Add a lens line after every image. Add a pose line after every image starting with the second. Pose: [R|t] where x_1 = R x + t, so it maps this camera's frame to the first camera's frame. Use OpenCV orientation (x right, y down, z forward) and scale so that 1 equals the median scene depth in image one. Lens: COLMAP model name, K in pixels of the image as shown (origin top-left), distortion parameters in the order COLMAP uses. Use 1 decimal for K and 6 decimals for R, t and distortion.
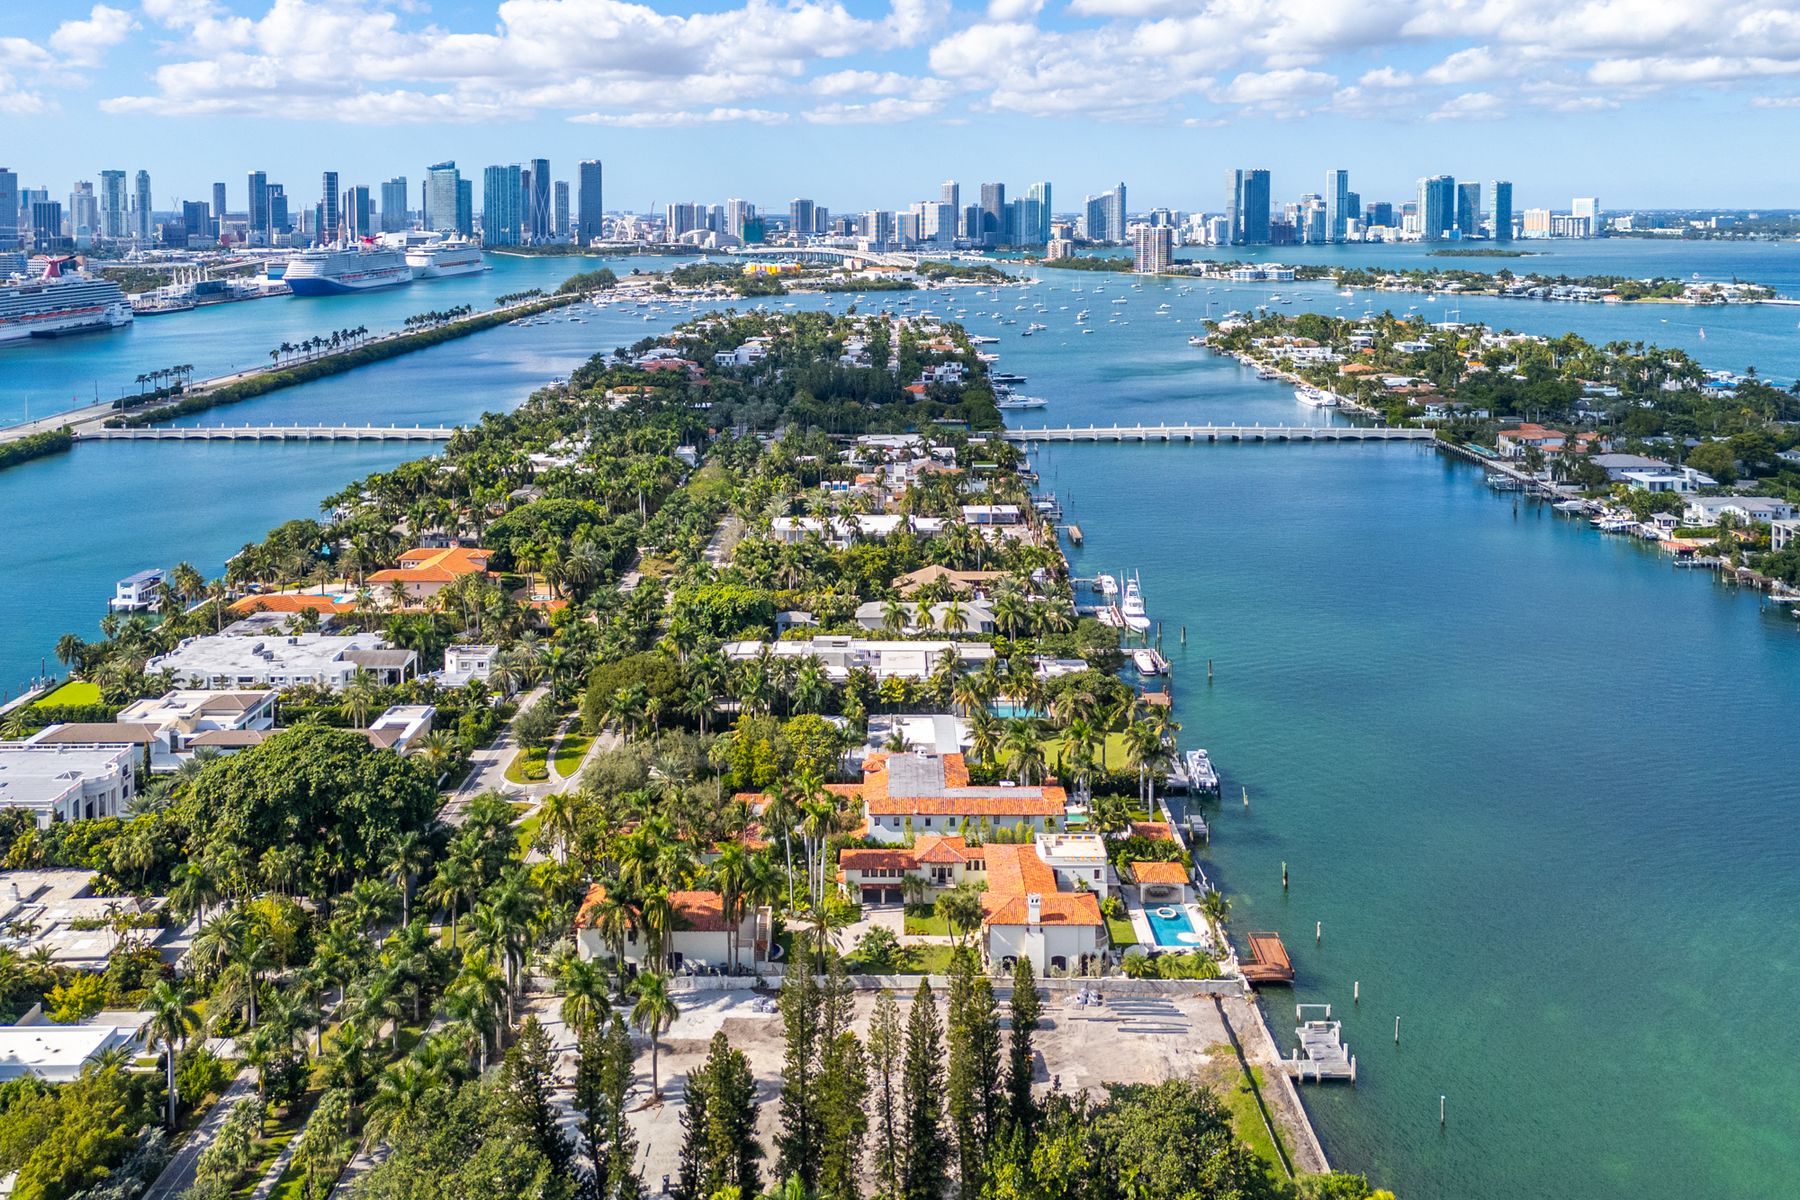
lens RADIAL K [[1365.6, 0, 899.0], [0, 1365.6, 584.4], [0, 0, 1]] dist [0.032398, -0.013333]
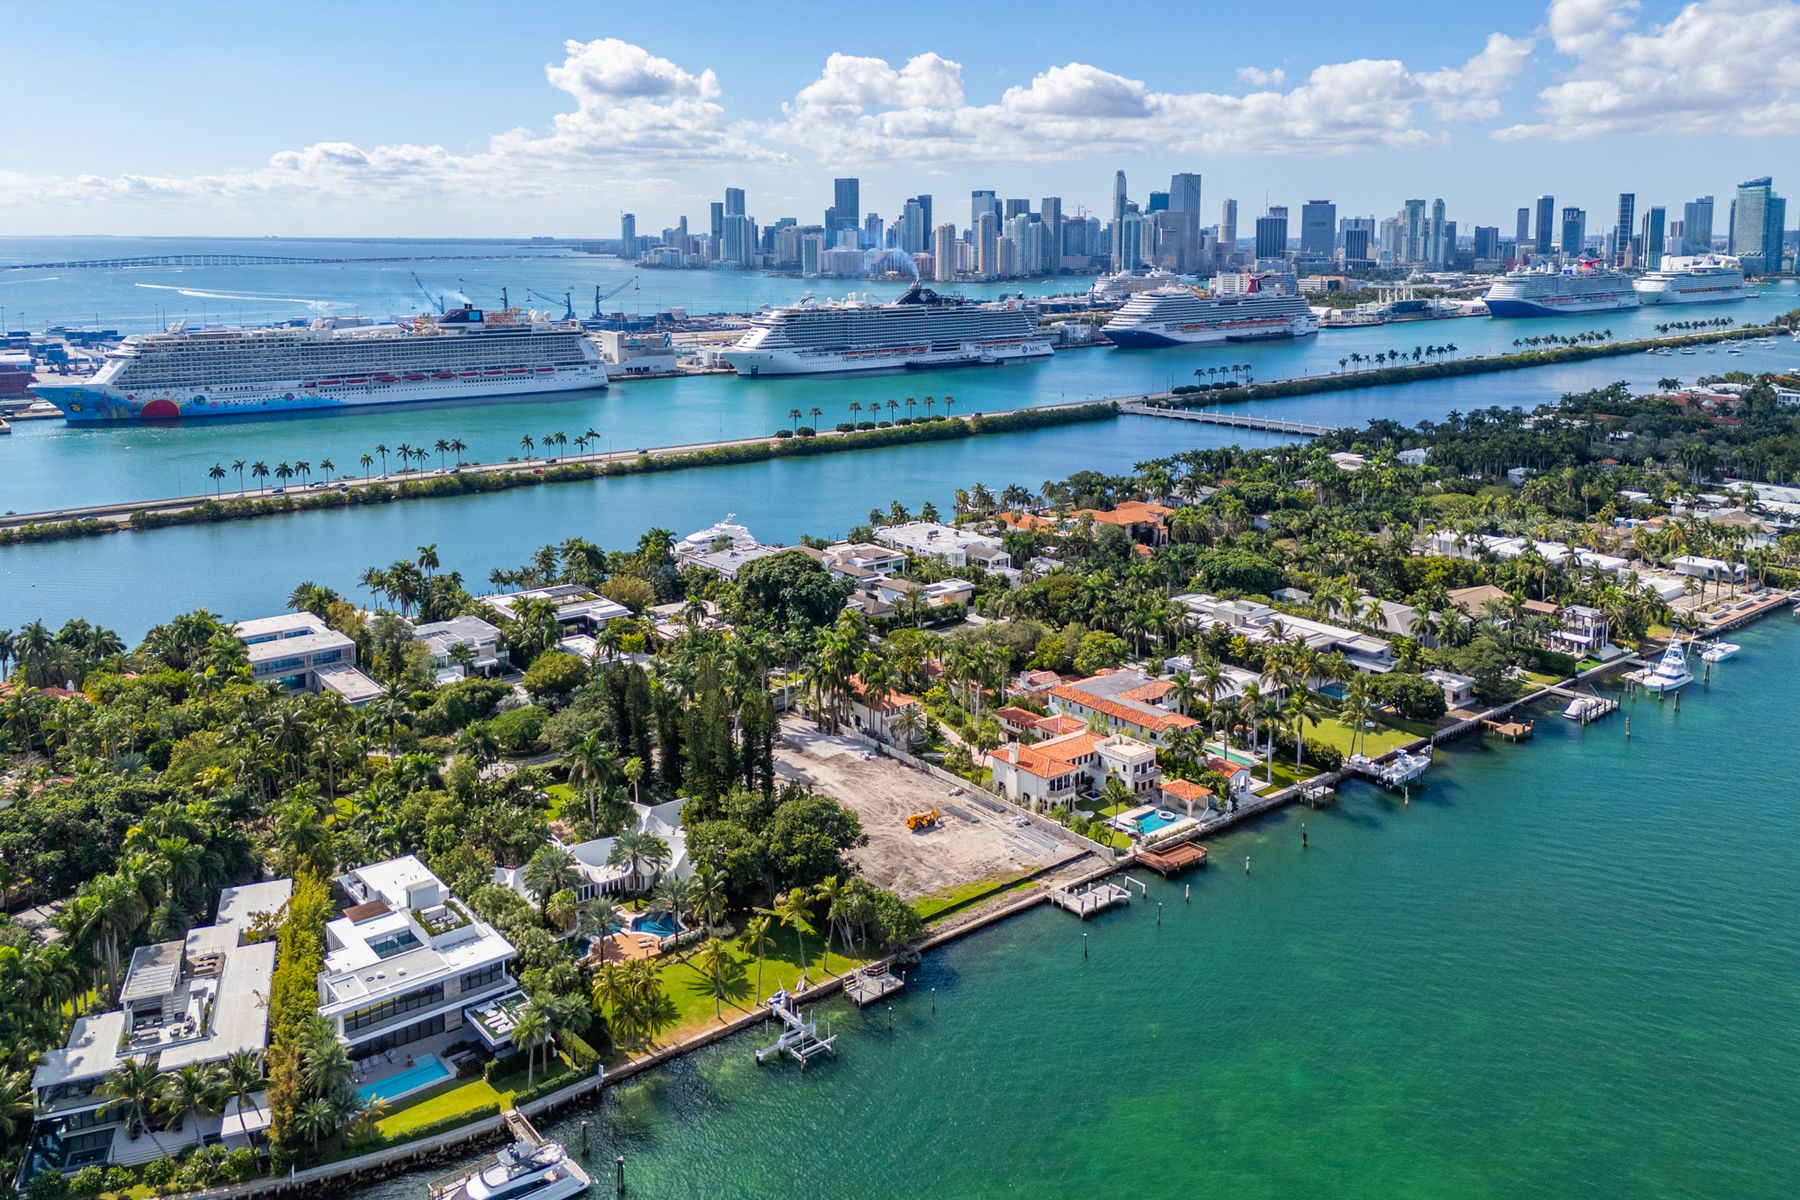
lens RADIAL K [[1365.6, 0, 890.6], [0, 1365.6, 611.1], [0, 0, 1]] dist [0.032398, -0.013333]
pose [[0.625571, 0.206030, -0.752471, 0.118791], [-0.204501, 0.974079, 0.096694, -0.000591], [0.752888, 0.093392, 0.651489, 0.000618]]
